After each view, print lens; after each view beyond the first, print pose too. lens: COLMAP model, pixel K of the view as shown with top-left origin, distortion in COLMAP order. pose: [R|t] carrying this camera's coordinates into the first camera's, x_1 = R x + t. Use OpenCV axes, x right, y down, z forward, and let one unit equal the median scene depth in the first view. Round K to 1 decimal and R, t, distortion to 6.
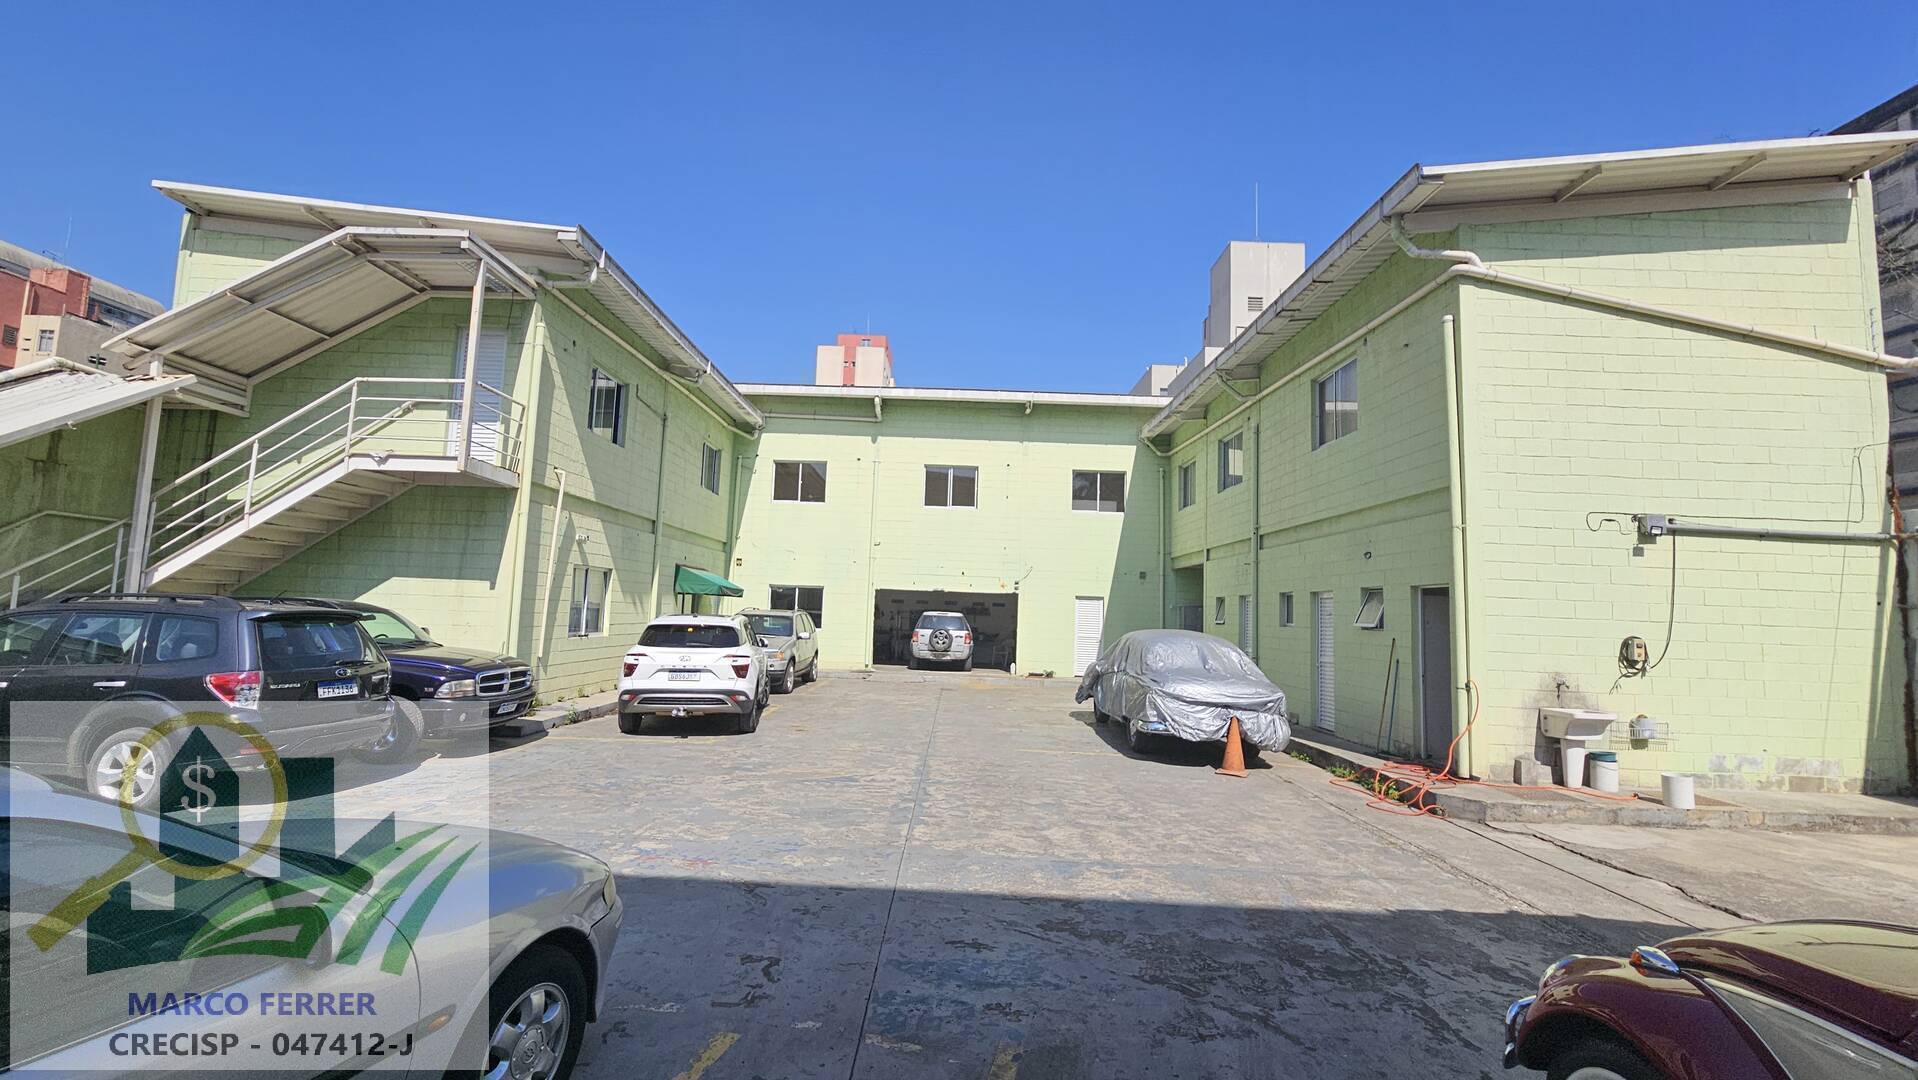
lens RADIAL K [[787.8, 0, 950.6], [0, 787.8, 541.6], [0, 0, 1]] dist [-0.001372, -0.000067]
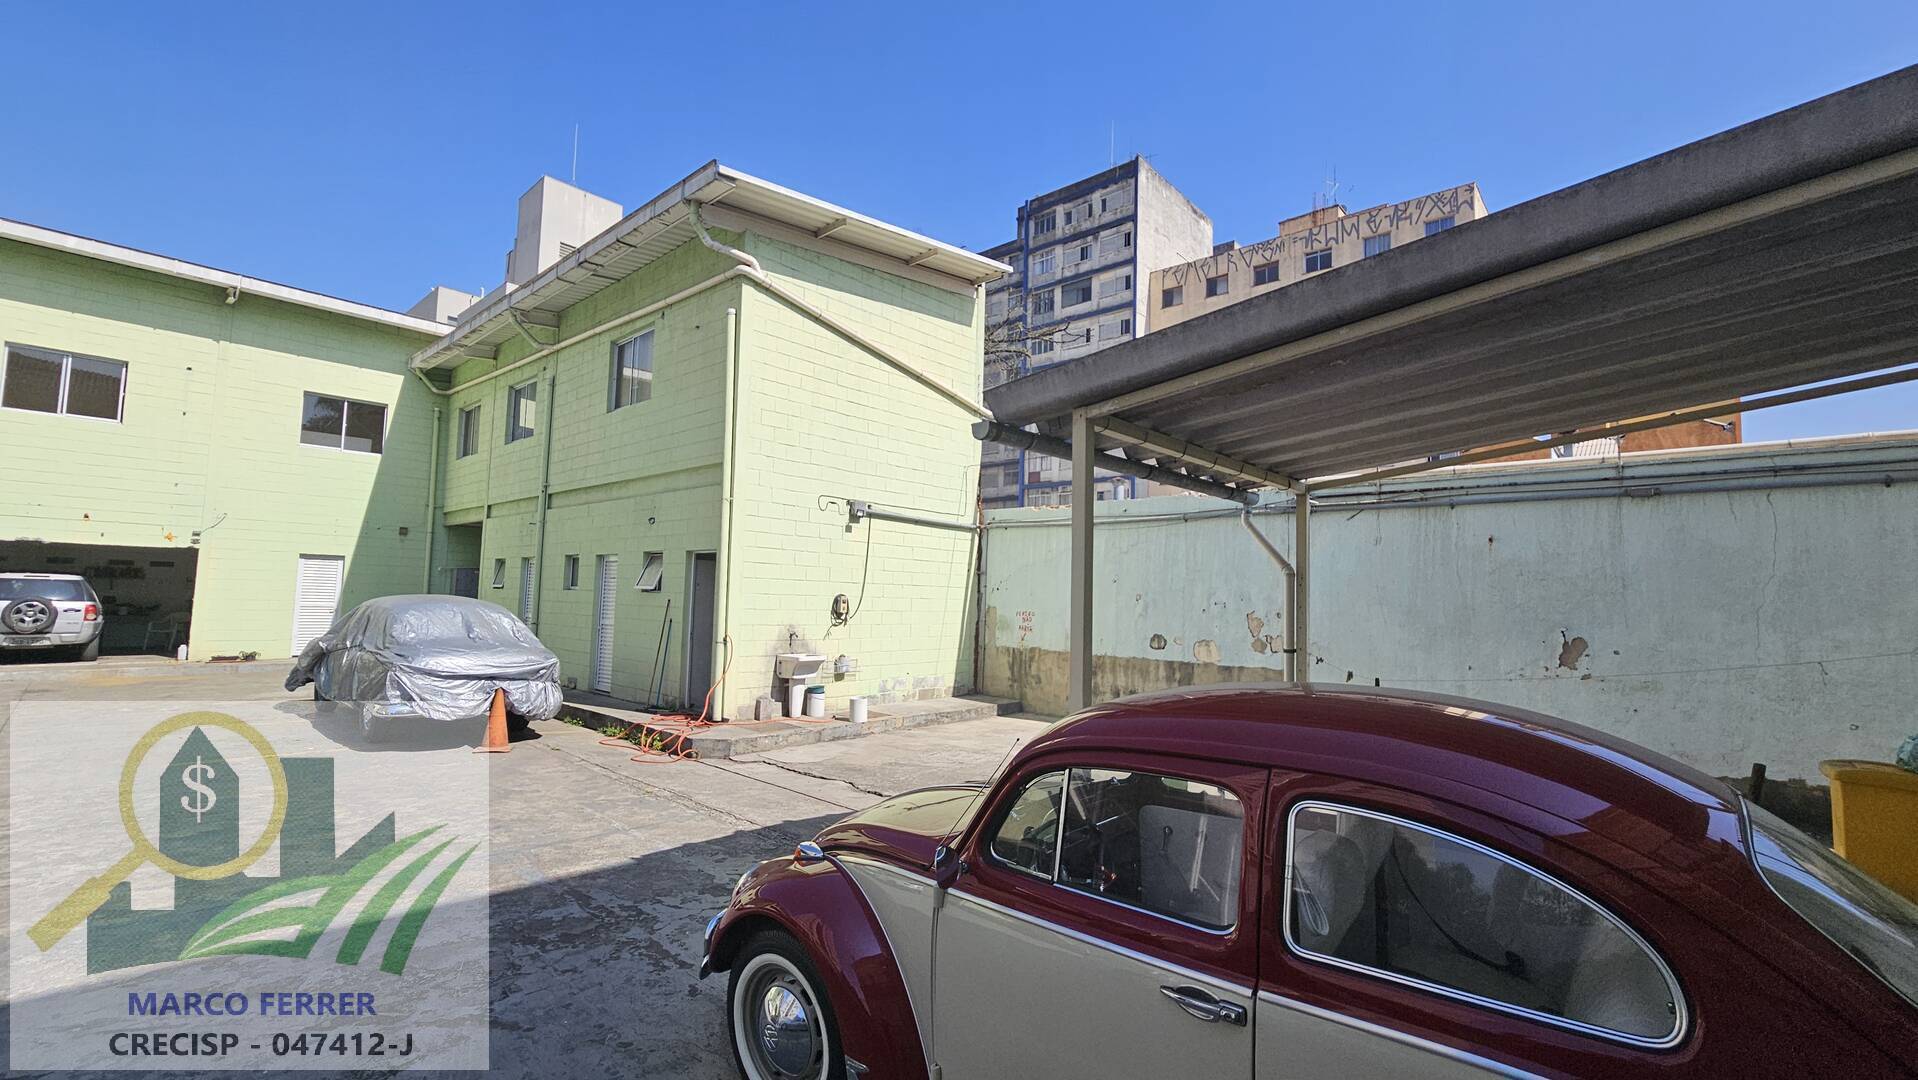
lens RADIAL K [[787.8, 0, 950.6], [0, 787.8, 541.6], [0, 0, 1]] dist [-0.001372, -0.000067]
pose [[0.669913, 0.035116, 0.741608, 0.026791], [-0.068816, 0.997518, 0.014929, 0.002524], [-0.739243, -0.061036, 0.670667, 0.008006]]
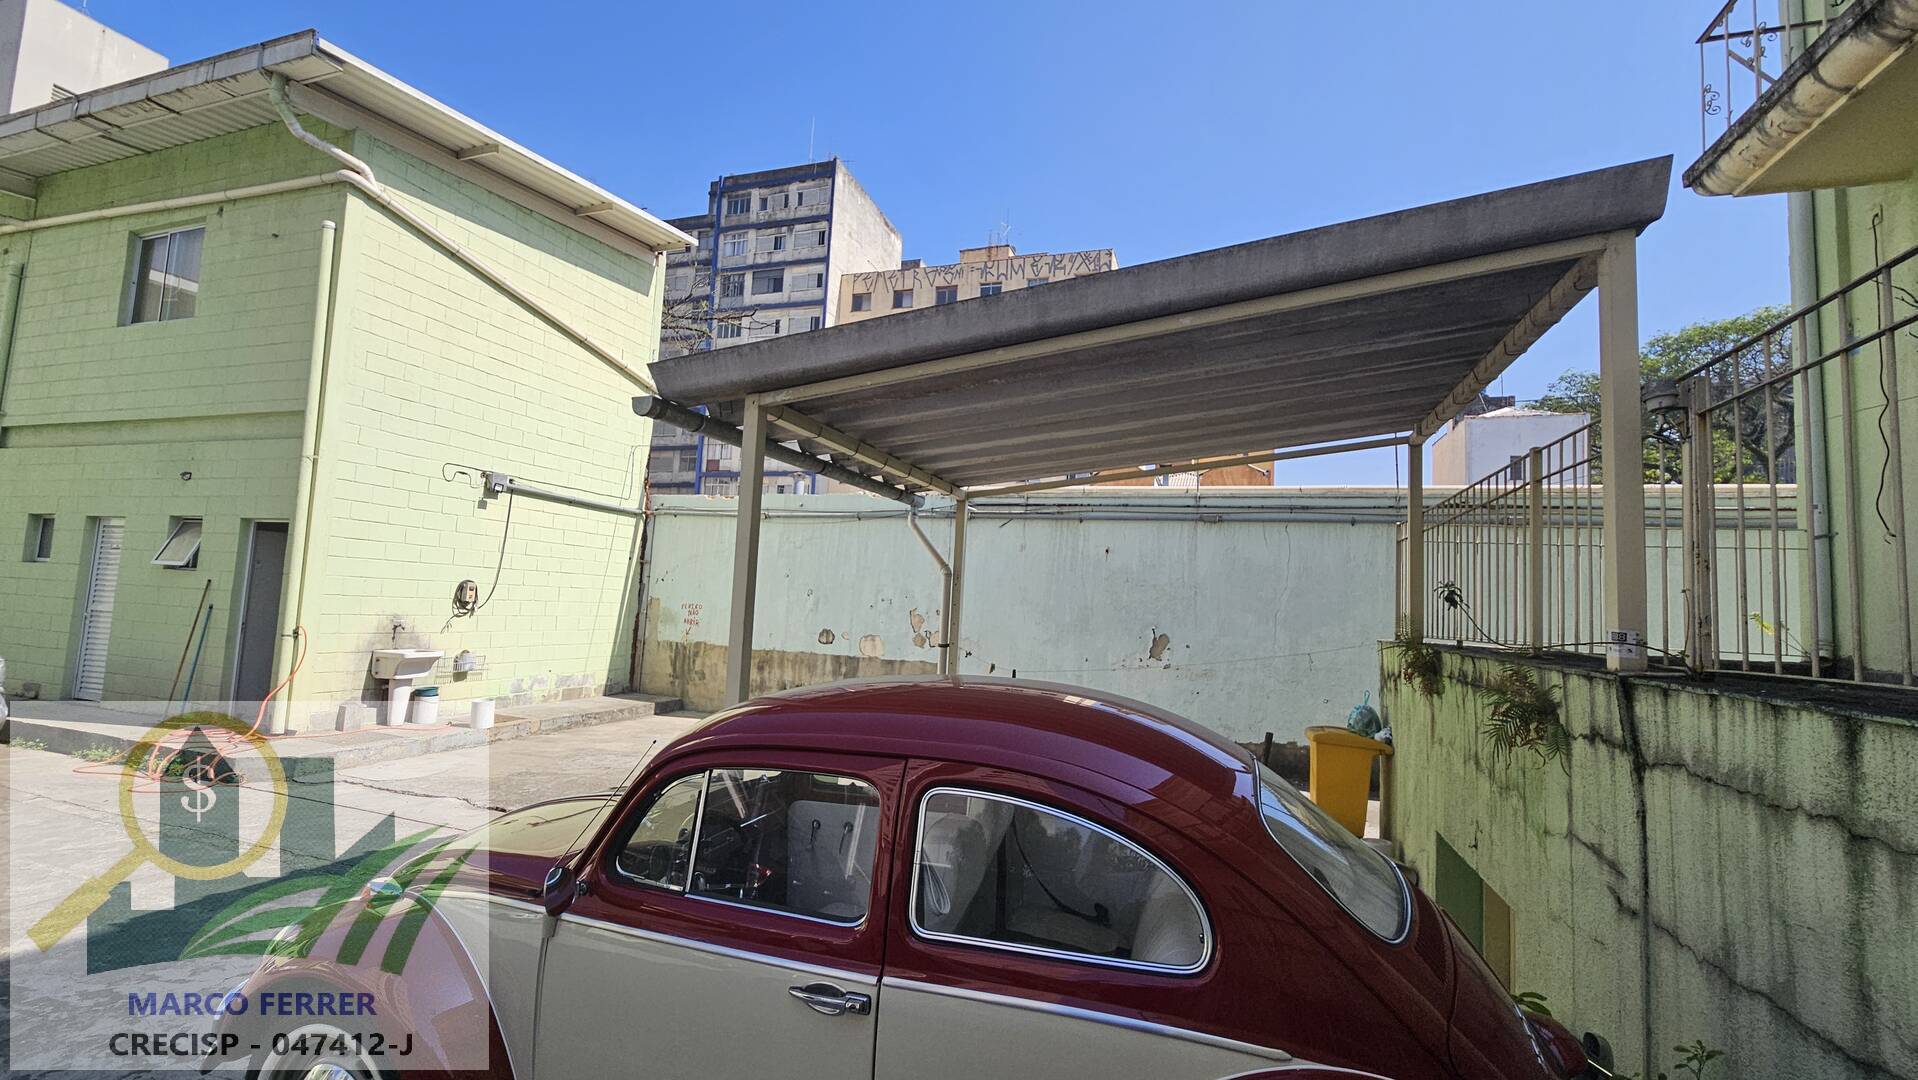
lens RADIAL K [[787.5, 0, 950.0], [0, 787.5, 541.1], [0, 0, 1]] dist [0.000275, 0.000512]
pose [[0.324396, 0.056935, 0.944206, 0.036584], [-0.122181, 0.992347, -0.017861, 0.003019], [-0.937997, -0.109569, 0.328870, 0.006270]]
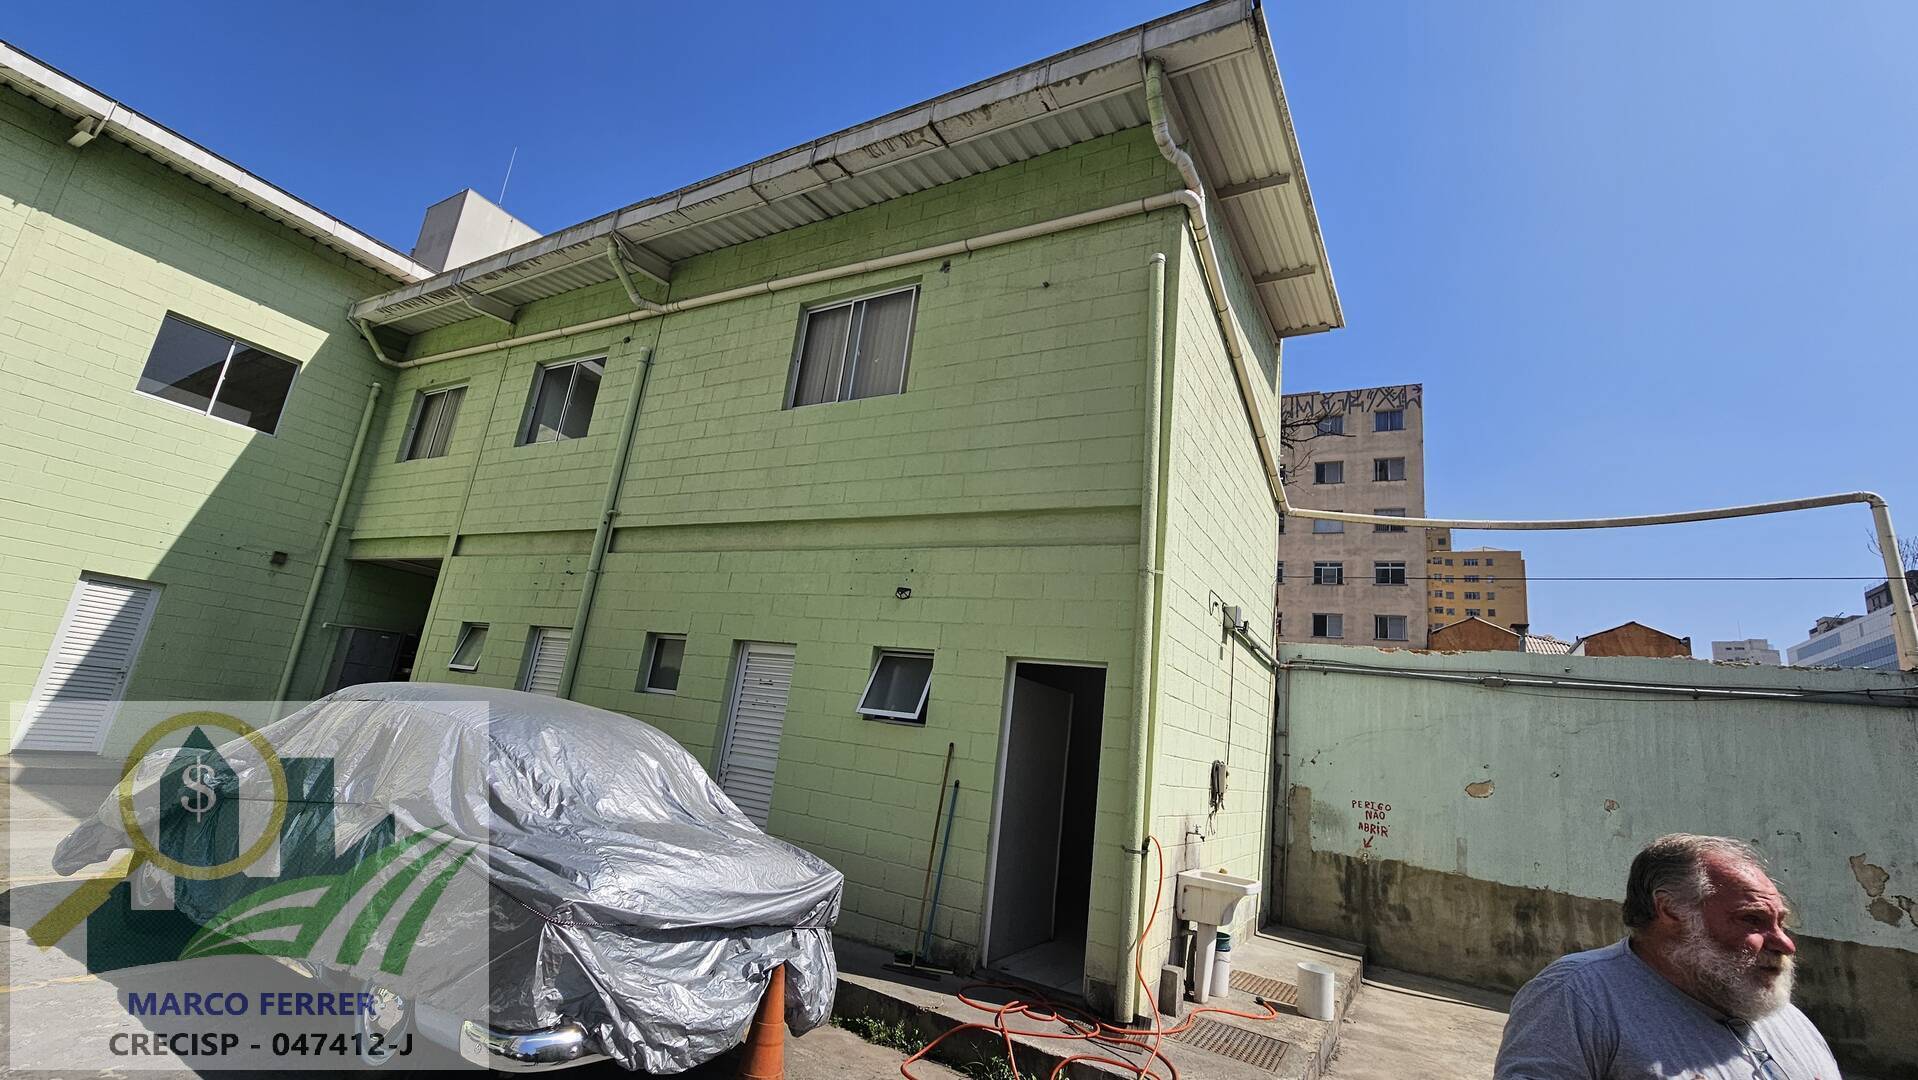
lens RADIAL K [[784.7, 0, 944.5], [0, 784.7, 543.1], [0, 0, 1]] dist [-0.000226, 0.000097]
pose [[0.495525, 0.235622, 0.836024, 0.054494], [-0.183349, 0.969190, -0.164479, 0.085394], [-0.849022, -0.071781, 0.523459, 0.794752]]
